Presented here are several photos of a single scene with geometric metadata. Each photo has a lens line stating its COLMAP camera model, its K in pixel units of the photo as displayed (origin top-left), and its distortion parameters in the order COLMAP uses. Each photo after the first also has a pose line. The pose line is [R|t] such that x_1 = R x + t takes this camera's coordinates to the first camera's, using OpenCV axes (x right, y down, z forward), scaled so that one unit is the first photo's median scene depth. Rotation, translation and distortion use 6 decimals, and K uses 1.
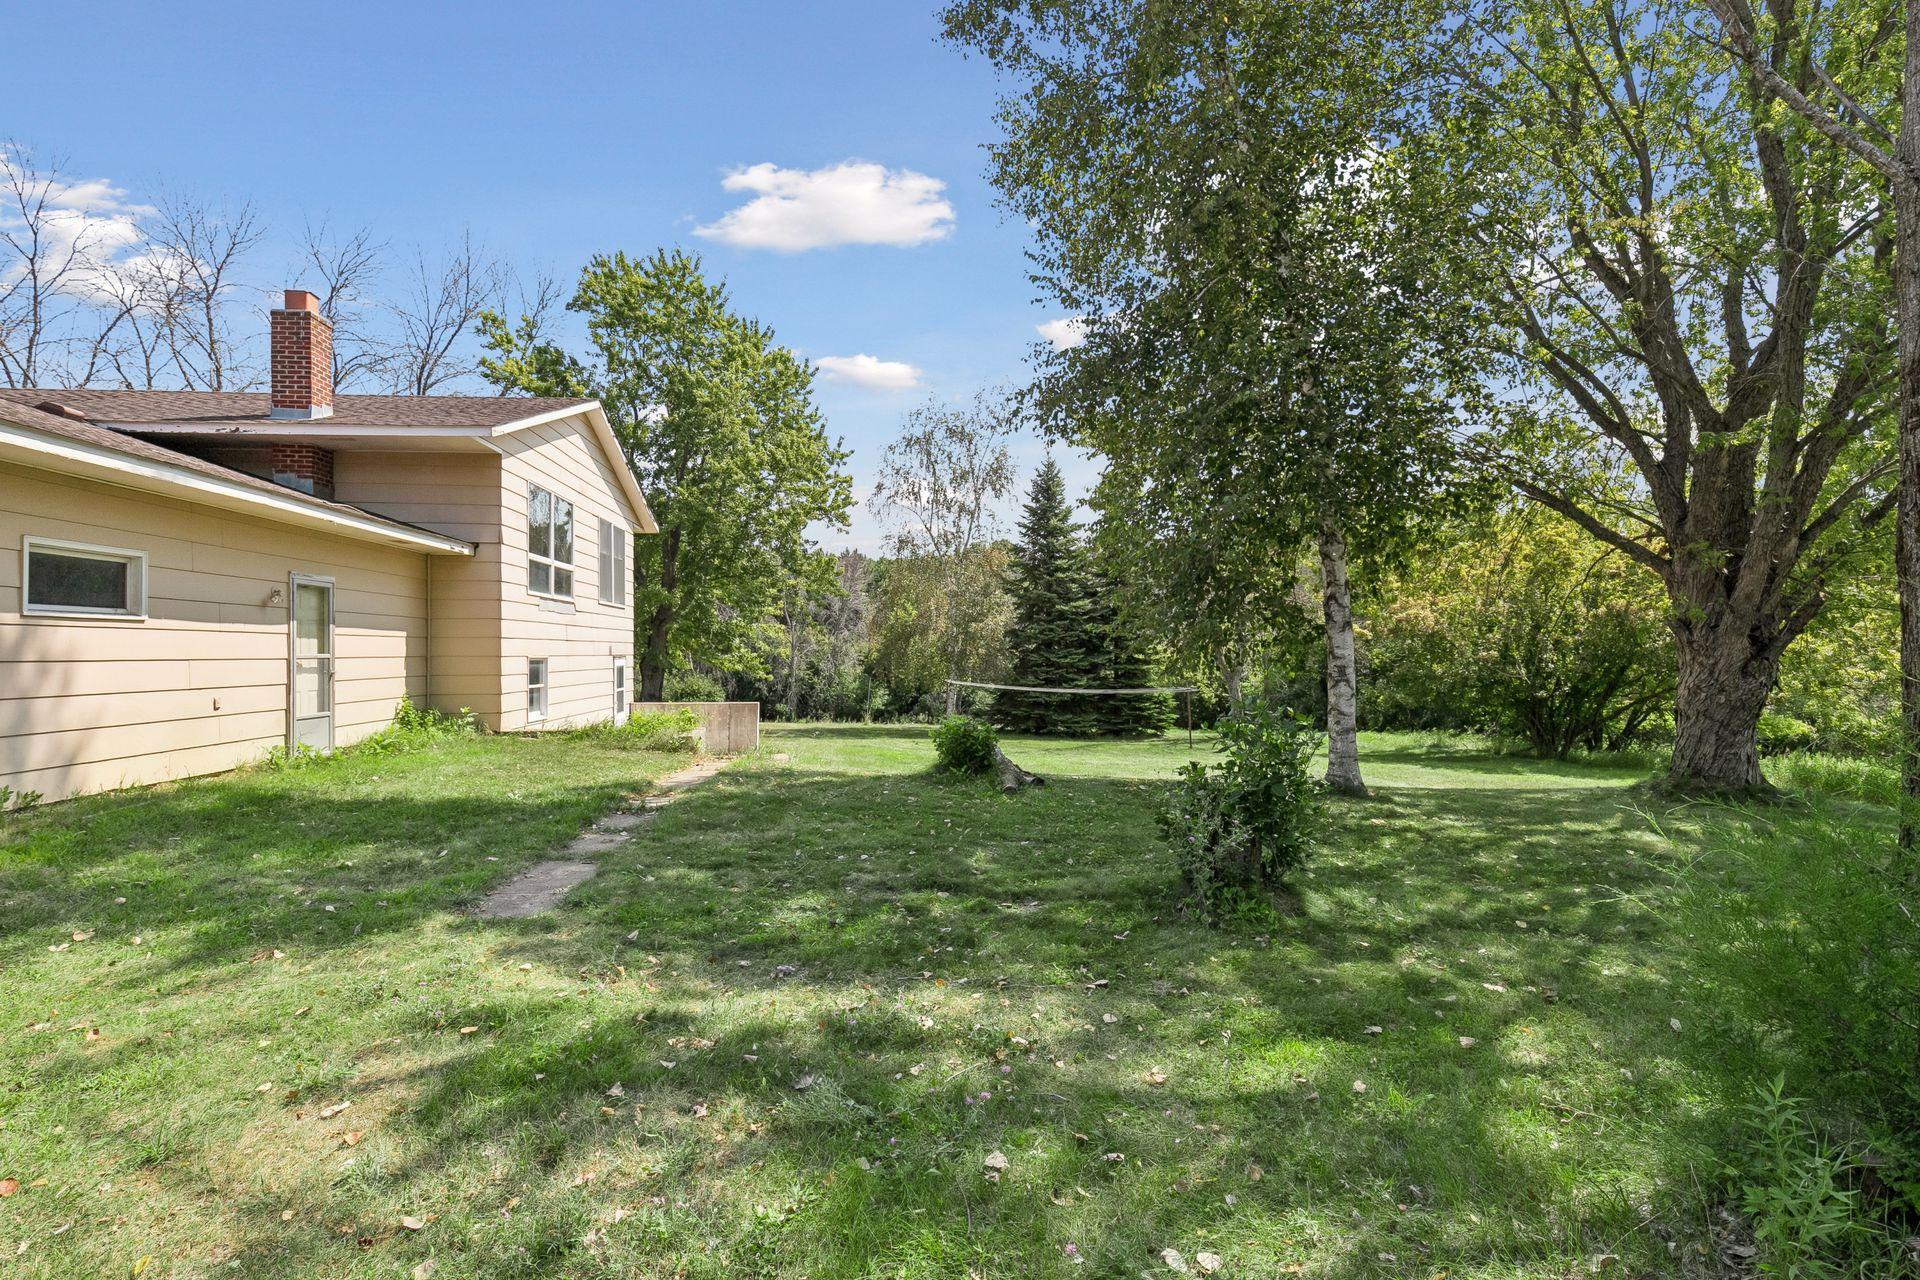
lens RADIAL K [[1106.1, 0, 958.6], [0, 1106.1, 639.4], [0, 0, 1]] dist [-0.008422, 0.000443]
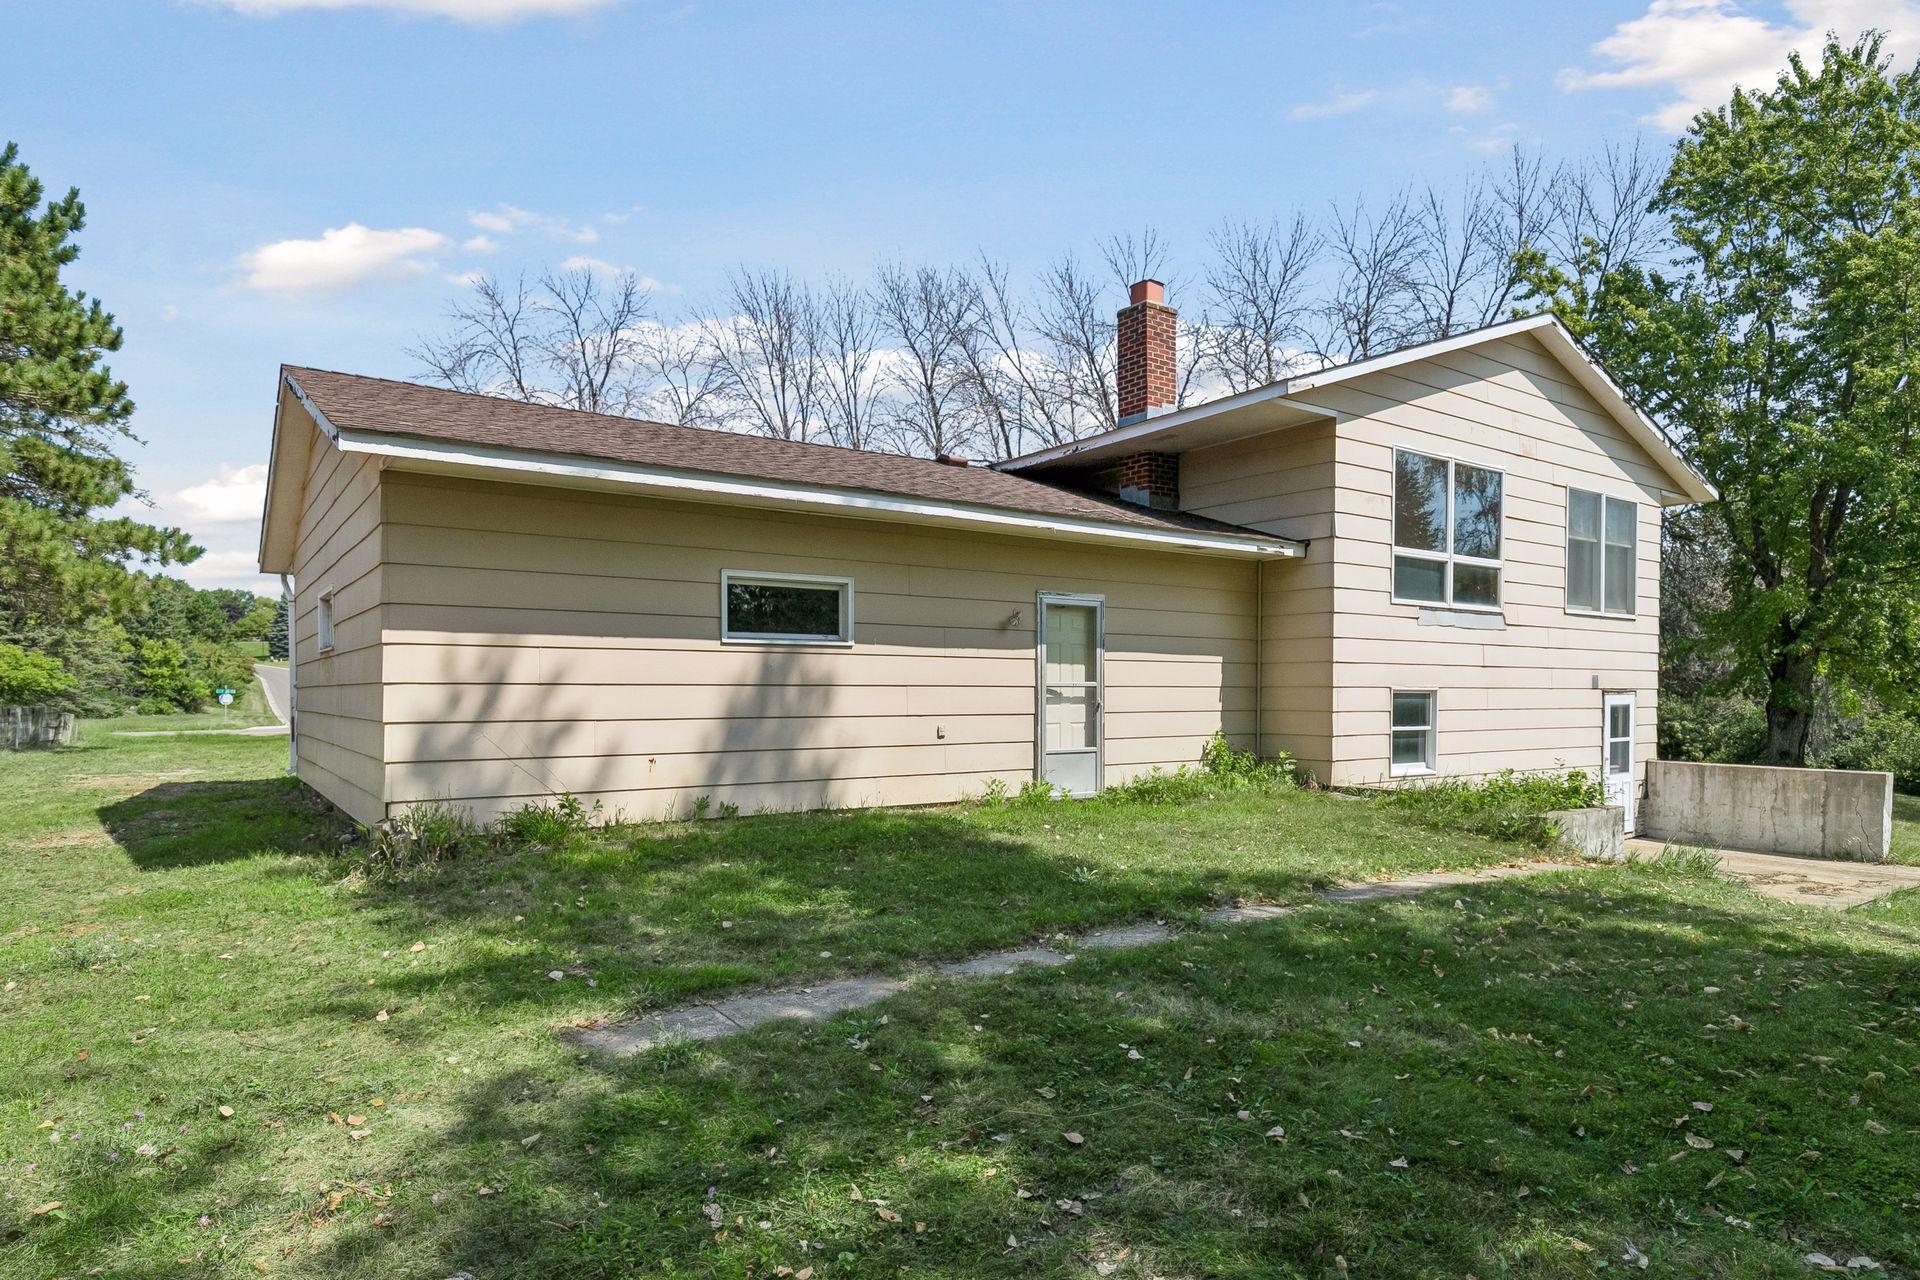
lens RADIAL K [[1106.1, 0, 1017.4], [0, 1106.1, 733.6], [0, 0, 1]] dist [-0.008422, 0.000443]
pose [[0.447076, 0.033950, -0.893851, 0.179783], [0.004250, 0.999188, 0.040077, 0.017170], [0.894486, -0.021716, 0.446569, 0.500449]]
